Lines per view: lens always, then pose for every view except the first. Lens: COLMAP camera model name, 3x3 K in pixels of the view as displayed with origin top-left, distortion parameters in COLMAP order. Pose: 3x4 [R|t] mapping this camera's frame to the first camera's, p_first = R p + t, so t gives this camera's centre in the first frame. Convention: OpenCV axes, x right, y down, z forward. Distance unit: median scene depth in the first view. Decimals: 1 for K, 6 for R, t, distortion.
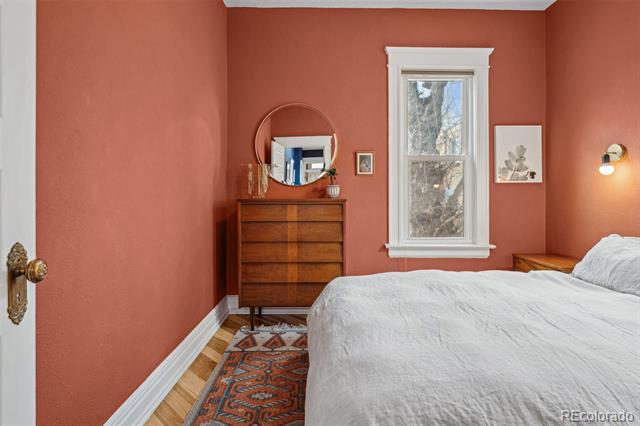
lens RADIAL K [[340.4, 0, 319.8], [0, 340.4, 201.7], [0, 0, 1]] dist [0.005781, 0.000871]
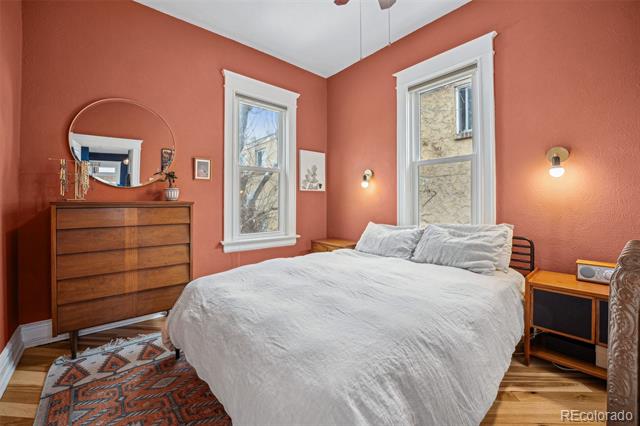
lens RADIAL K [[267.7, 0, 317.0], [0, 267.7, 204.2], [0, 0, 1]] dist [-0.016251, 0.000517]
pose [[0.770300, -0.003902, 0.637669, -0.149543], [0.004150, 0.999991, 0.001105, 0.000443], [-0.637668, 0.001795, 0.770309, 0.123856]]
